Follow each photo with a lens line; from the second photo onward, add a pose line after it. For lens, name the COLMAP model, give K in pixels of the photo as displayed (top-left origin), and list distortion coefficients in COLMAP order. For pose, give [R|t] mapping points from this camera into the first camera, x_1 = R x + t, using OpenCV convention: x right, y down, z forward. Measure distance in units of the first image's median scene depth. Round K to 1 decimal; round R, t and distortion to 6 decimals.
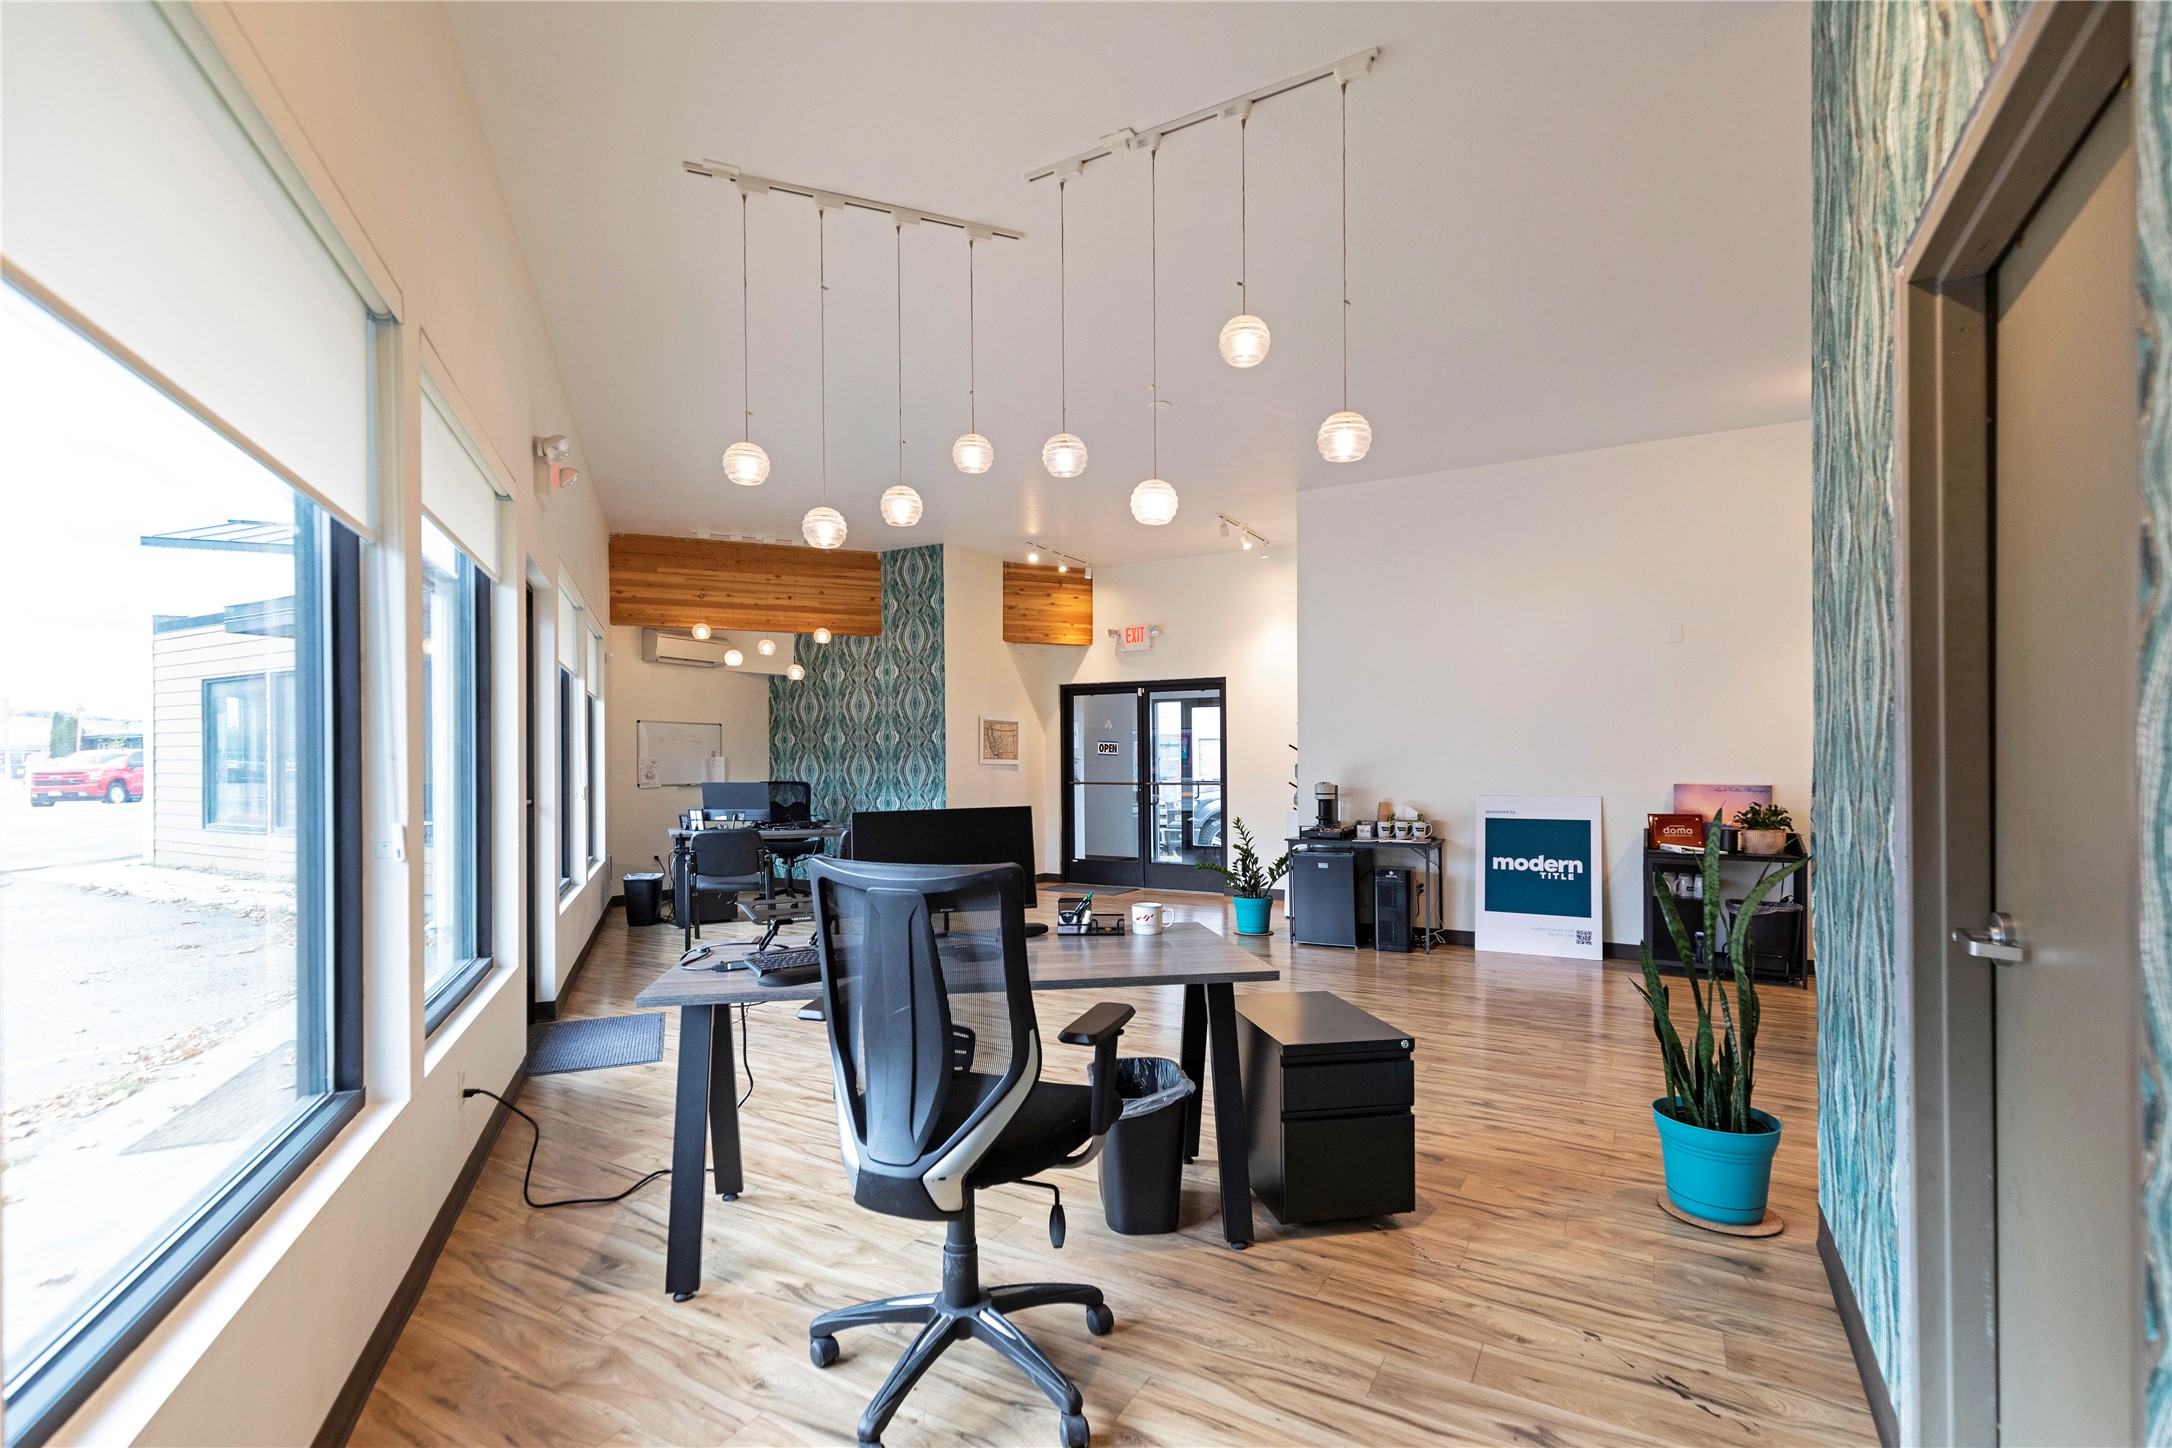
lens RADIAL K [[989.0, 0, 1069.8], [0, 989.0, 728.8], [0, 0, 1]] dist [0.007640, -0.002197]
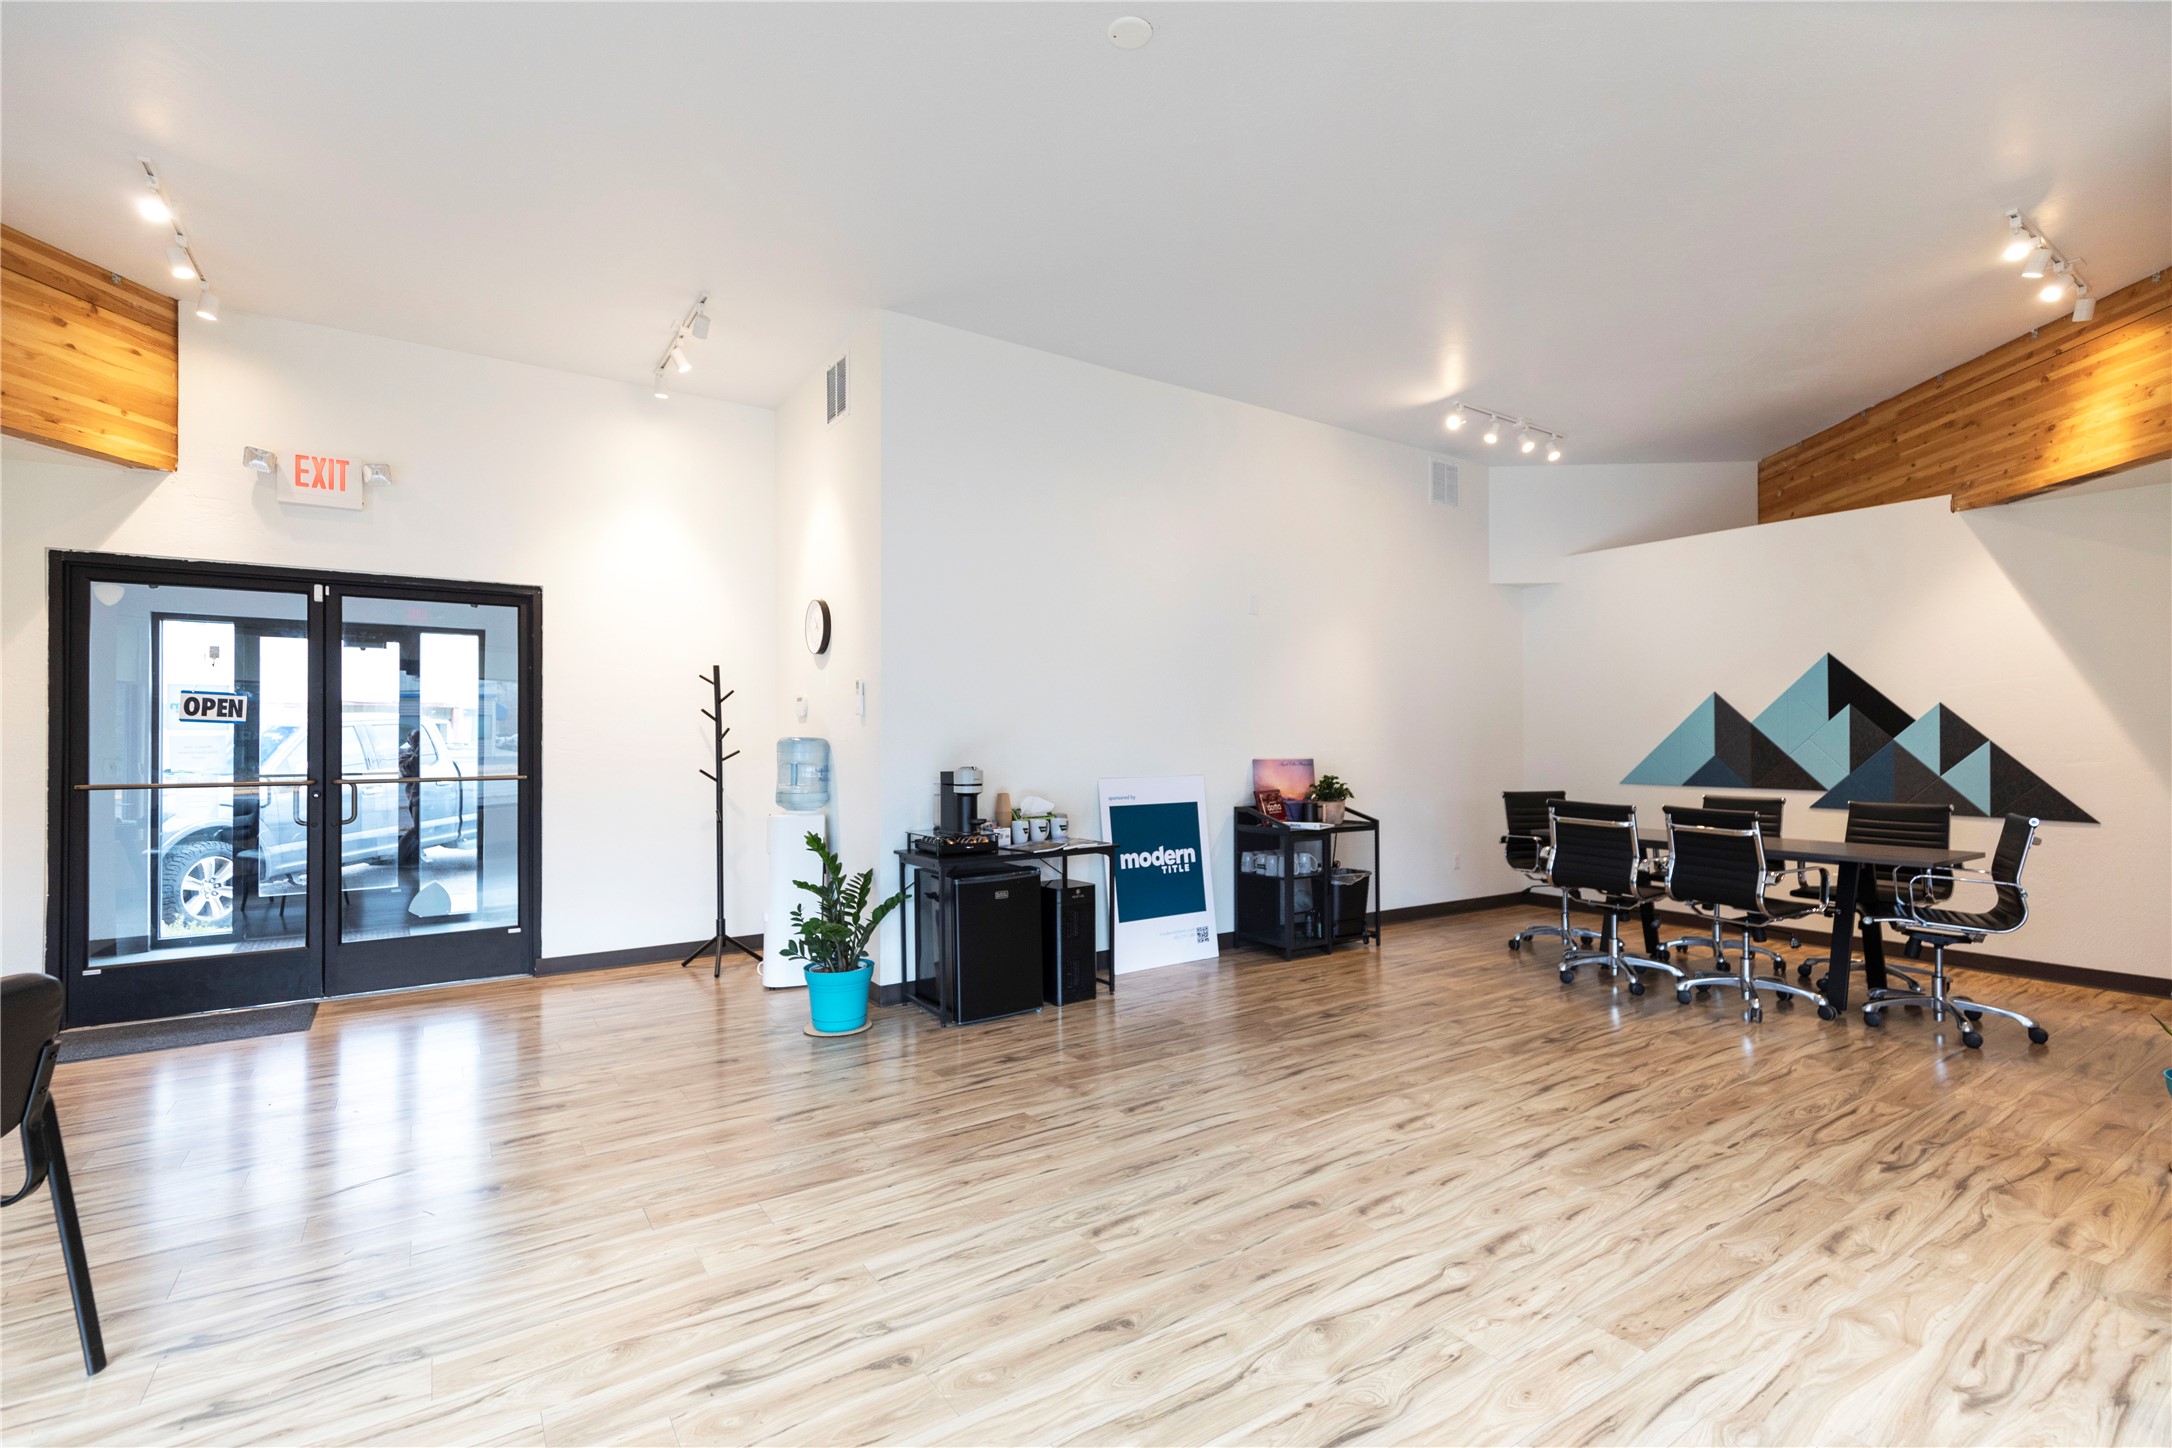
lens RADIAL K [[989.0, 0, 1084.0], [0, 989.0, 731.0], [0, 0, 1]] dist [0.007640, -0.002197]
pose [[0.430300, 0.008219, 0.902648, -0.236227], [-0.029126, 0.999564, 0.004783, 0.019430], [-0.902216, -0.028349, 0.430352, 0.513163]]
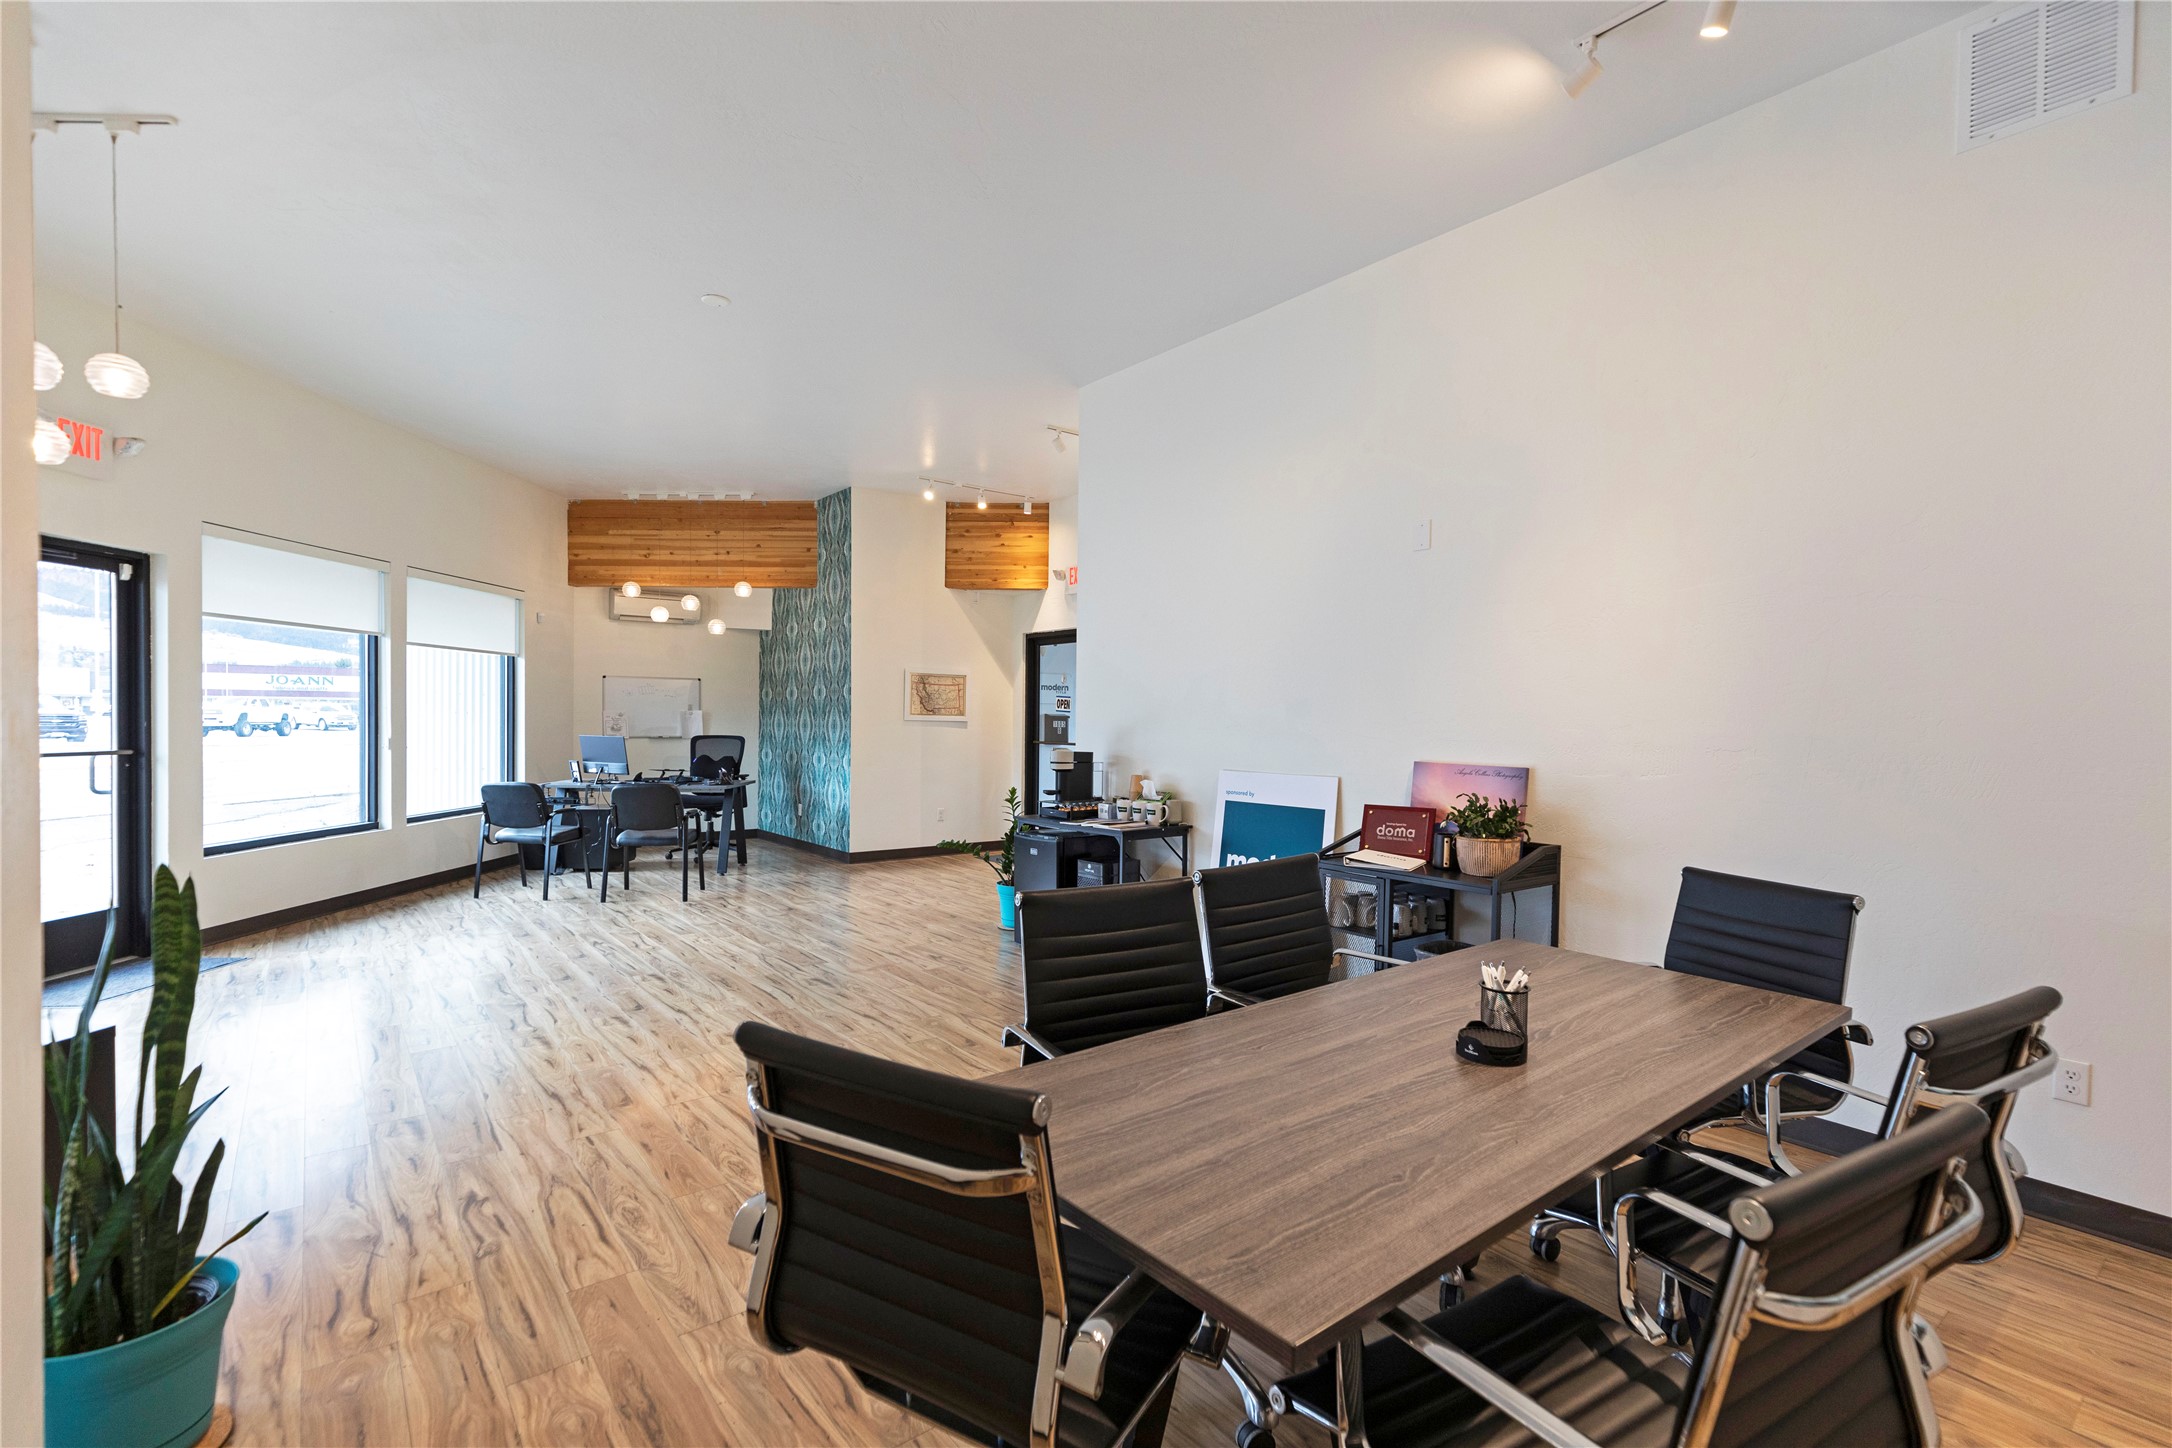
lens RADIAL K [[989.0, 0, 1087.9], [0, 989.0, 711.7], [0, 0, 1]] dist [0.007640, -0.002197]
pose [[0.930037, 0.007727, -0.367385, 0.449875], [0.002715, 0.999607, 0.027897, 0.001858], [0.367457, -0.026943, 0.929650, 0.206648]]
